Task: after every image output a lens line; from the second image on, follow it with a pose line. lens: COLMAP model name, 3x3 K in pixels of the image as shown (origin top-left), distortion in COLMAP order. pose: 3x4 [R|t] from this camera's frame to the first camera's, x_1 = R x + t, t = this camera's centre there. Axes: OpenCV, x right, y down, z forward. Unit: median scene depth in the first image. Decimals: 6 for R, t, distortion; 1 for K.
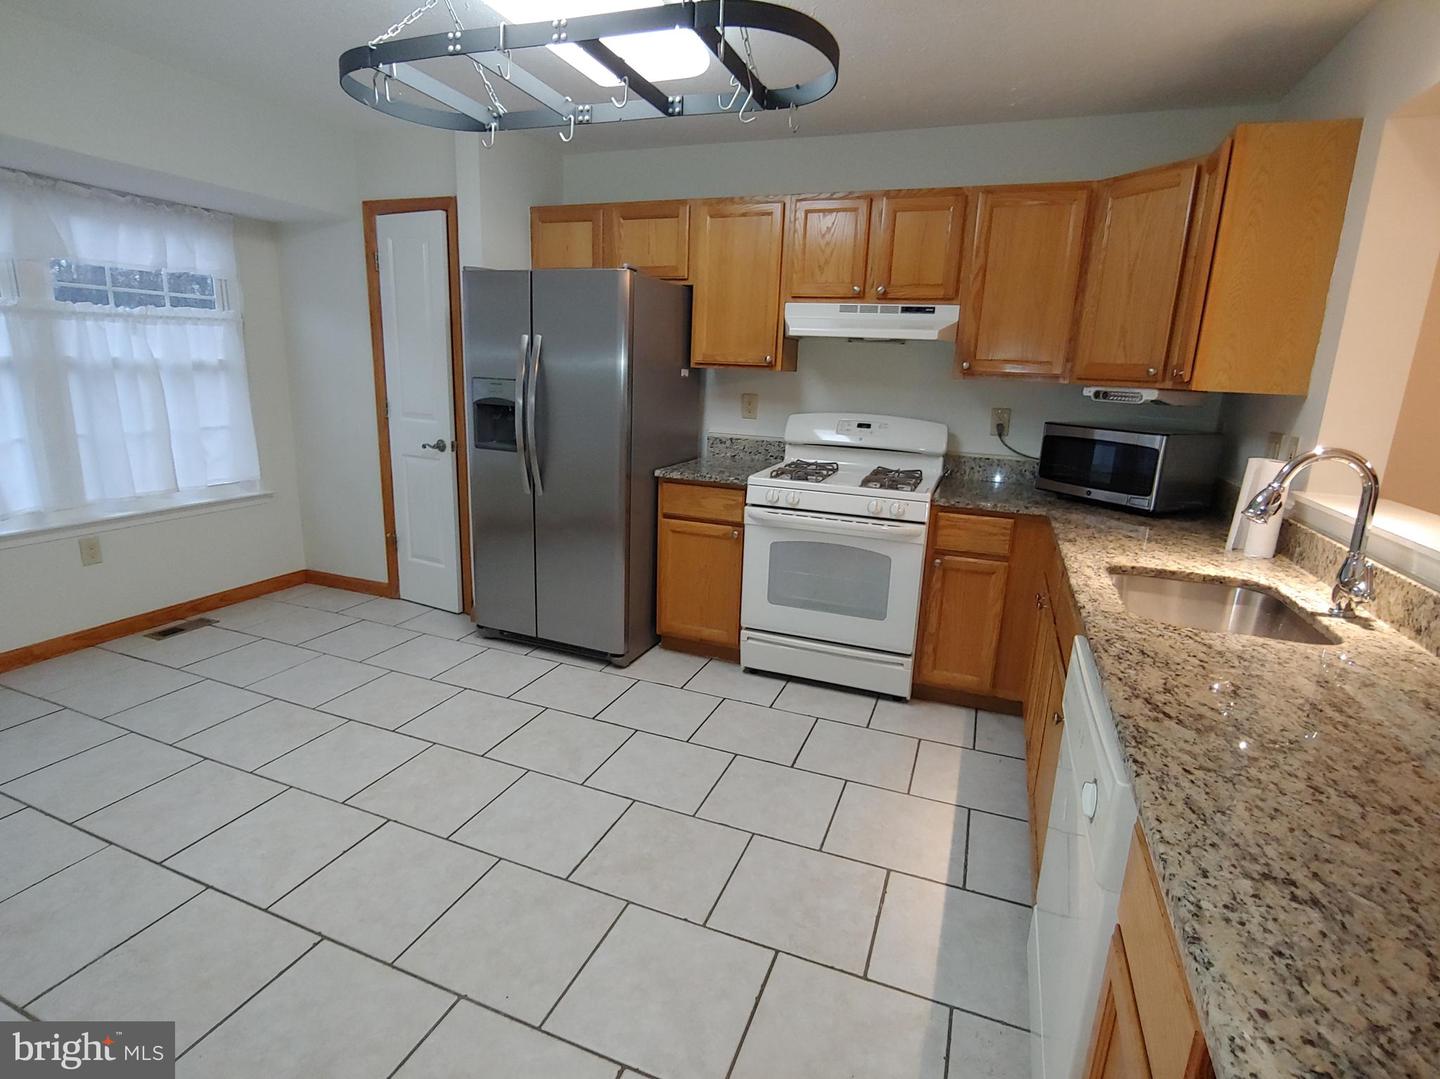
lens RADIAL K [[702.1, 0, 722.0], [0, 702.1, 535.6], [0, 0, 1]] dist [-0.017454, -0.002354]
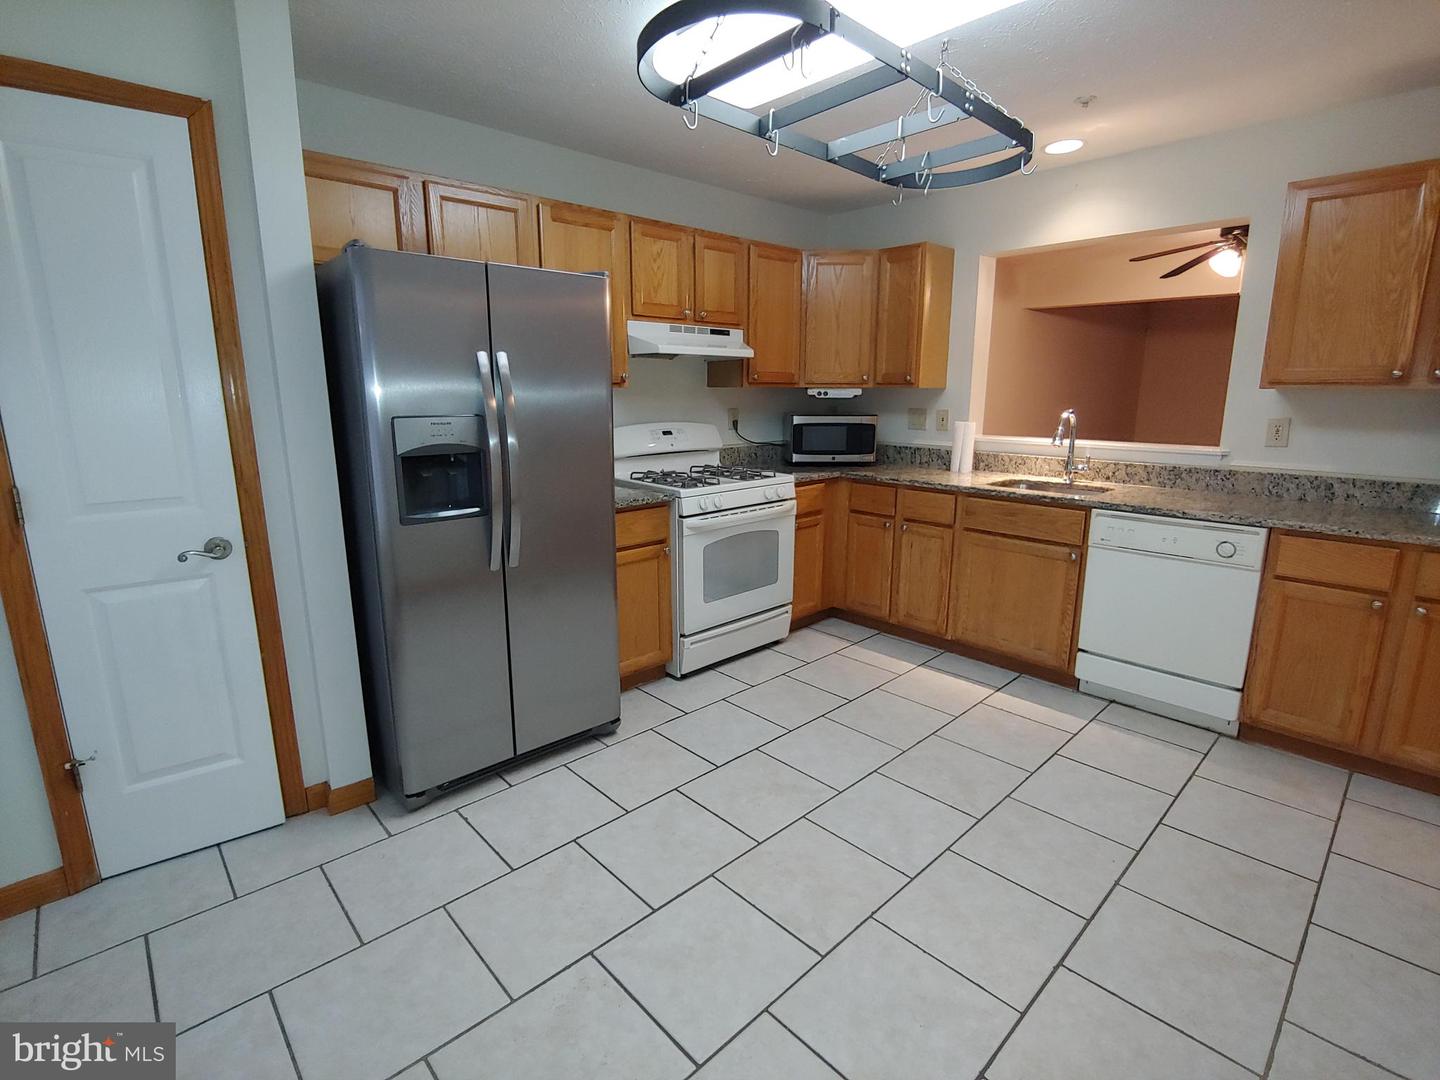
lens RADIAL K [[689.0, 0, 714.7], [0, 689.0, 535.0], [0, 0, 1]] dist [-0.002432, -0.000847]
pose [[0.446630, -0.229036, 0.864907, -0.822050], [0.226168, 0.964187, 0.138535, -0.148371], [-0.865661, 0.133740, 0.482436, 0.470336]]
